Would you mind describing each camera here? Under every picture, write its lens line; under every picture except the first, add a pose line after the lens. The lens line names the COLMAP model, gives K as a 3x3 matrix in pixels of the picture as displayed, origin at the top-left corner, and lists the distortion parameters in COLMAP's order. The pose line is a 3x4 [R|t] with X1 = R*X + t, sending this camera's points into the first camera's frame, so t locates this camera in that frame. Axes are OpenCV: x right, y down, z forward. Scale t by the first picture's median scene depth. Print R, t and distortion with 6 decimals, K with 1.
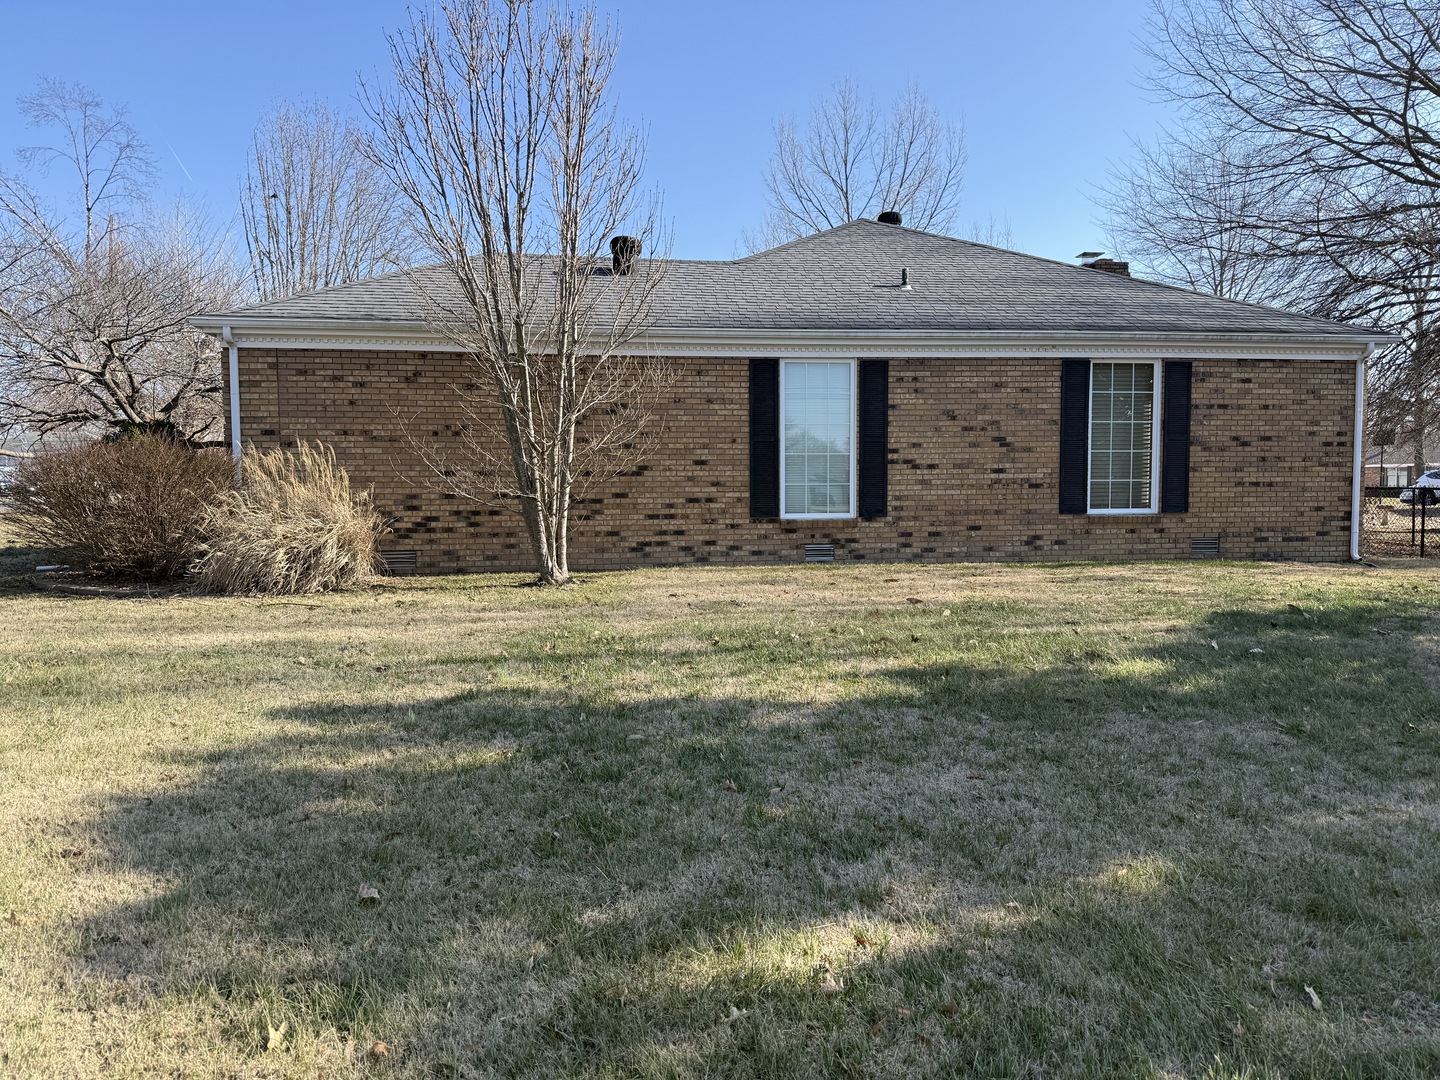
lens RADIAL K [[1009.6, 0, 720.0], [0, 1009.6, 540.0], [0, 0, 1]] dist [0.084717, -0.005051]
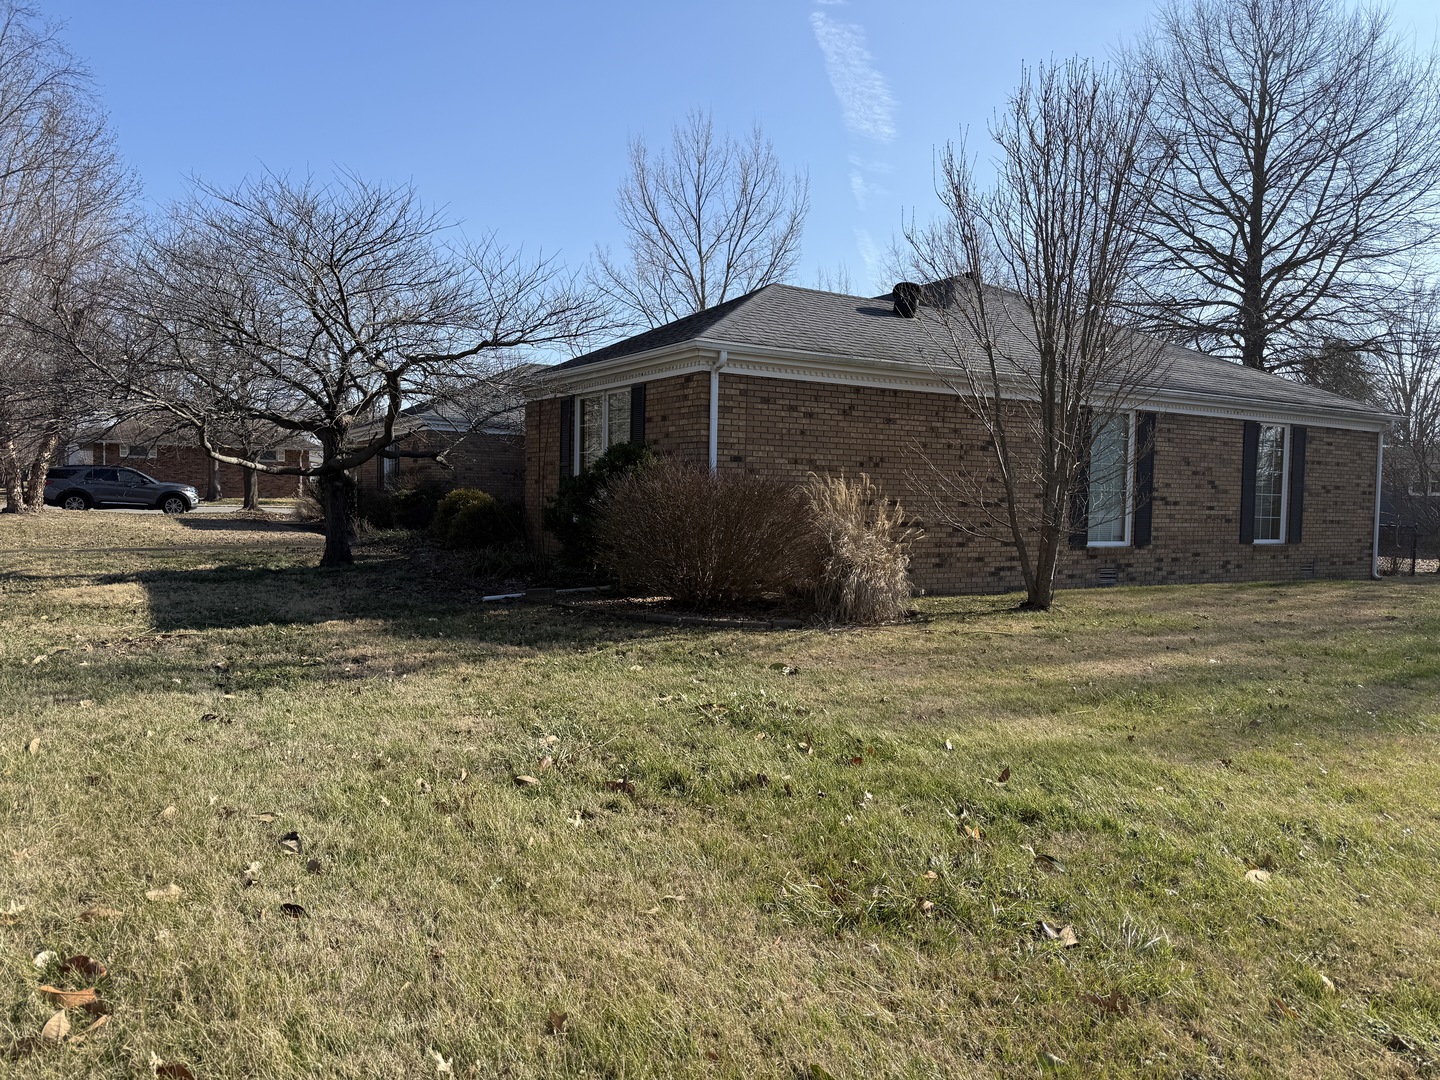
lens RADIAL K [[1009.6, 0, 720.0], [0, 1009.6, 540.0], [0, 0, 1]] dist [0.084717, -0.005051]
pose [[0.915778, 0.006759, 0.401627, -0.784224], [-0.000434, 0.999874, -0.015838, -0.009708], [-0.401684, 0.014330, 0.915666, 0.099852]]
